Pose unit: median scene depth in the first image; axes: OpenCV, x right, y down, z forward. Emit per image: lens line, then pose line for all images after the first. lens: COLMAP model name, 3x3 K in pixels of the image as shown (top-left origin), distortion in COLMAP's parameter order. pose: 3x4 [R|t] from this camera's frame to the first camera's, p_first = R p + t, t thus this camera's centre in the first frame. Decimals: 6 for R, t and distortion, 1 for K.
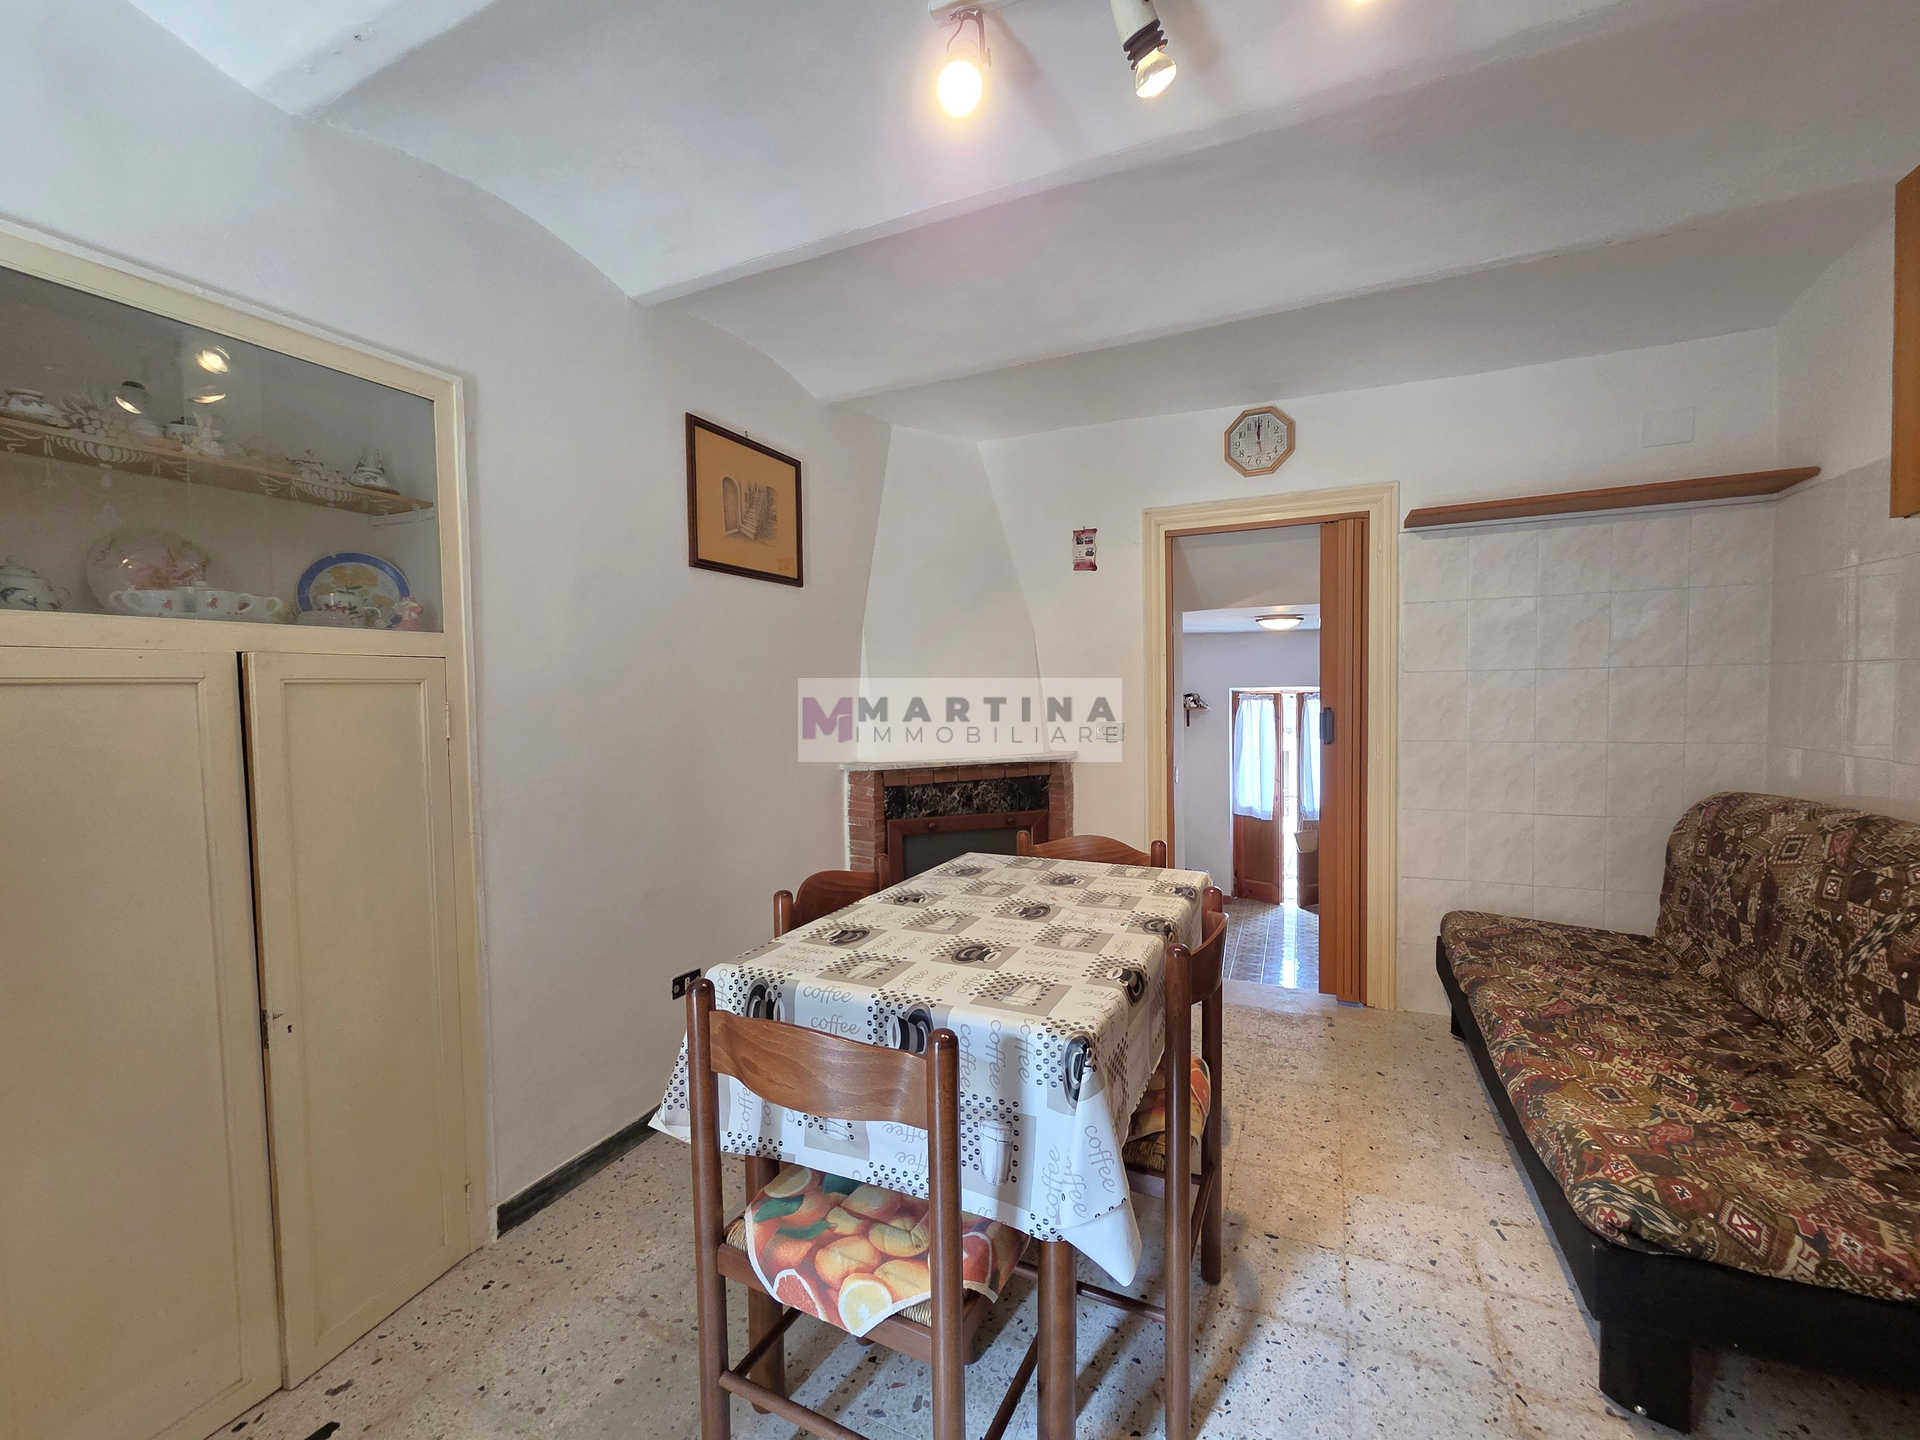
lens RADIAL K [[835.7, 0, 925.6], [0, 835.7, 726.1], [0, 0, 1]] dist [0.000665, -0.000307]
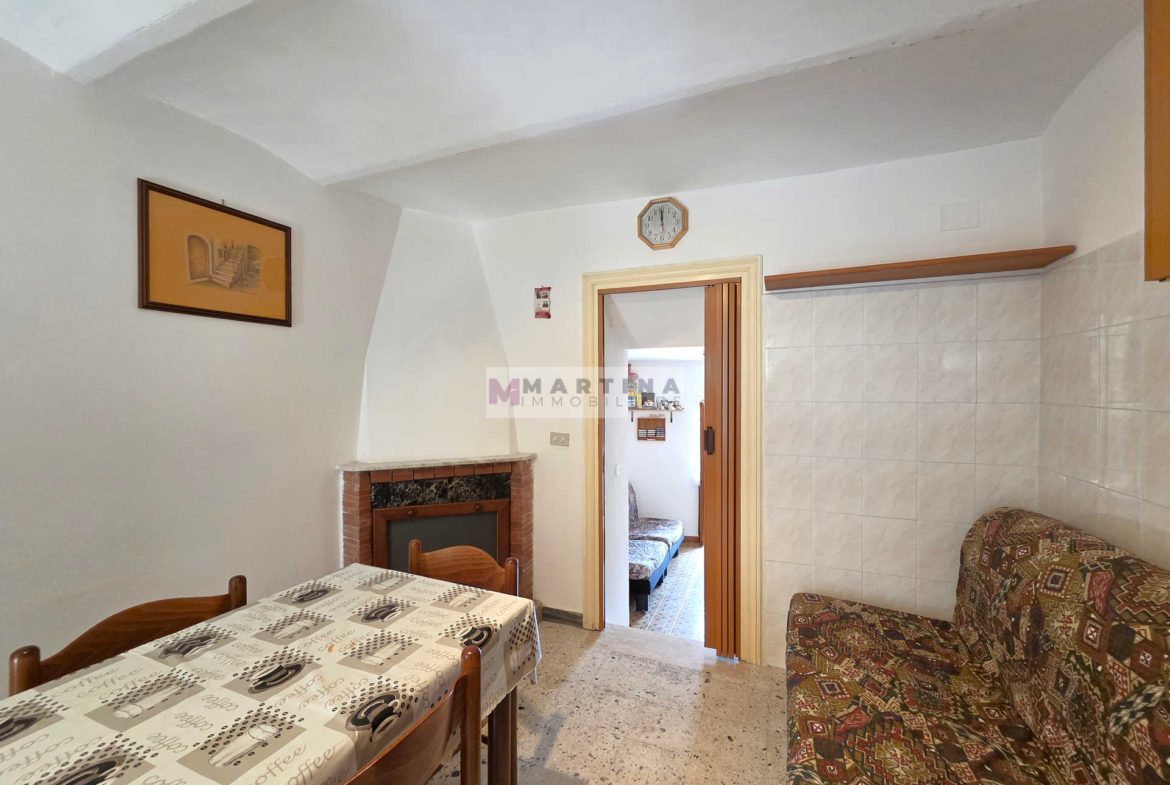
lens RADIAL K [[502.1, 0, 574.0], [0, 502.1, 392.6], [0, 0, 1]] dist [0.001566, 0.000447]
pose [[0.999435, 0.015687, 0.029731, 0.289175], [-0.014734, 0.999379, -0.031996, -0.056193], [-0.030215, 0.031540, 0.999046, 0.266704]]
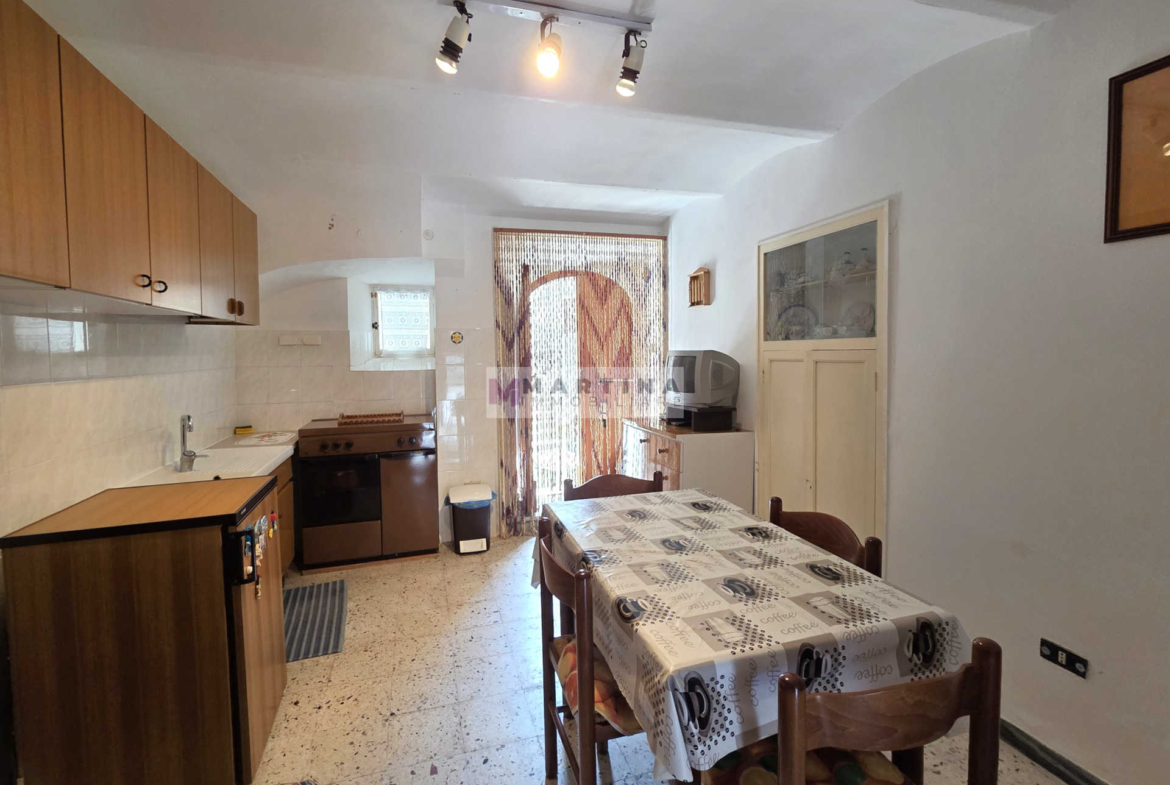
lens RADIAL K [[502.1, 0, 574.0], [0, 502.1, 392.6], [0, 0, 1]] dist [0.001566, 0.000447]
pose [[-0.738253, 0.082872, -0.669414, 0.520939], [0.001597, 0.992636, 0.121125, -0.088580], [0.674522, 0.088352, -0.732949, 0.967421]]
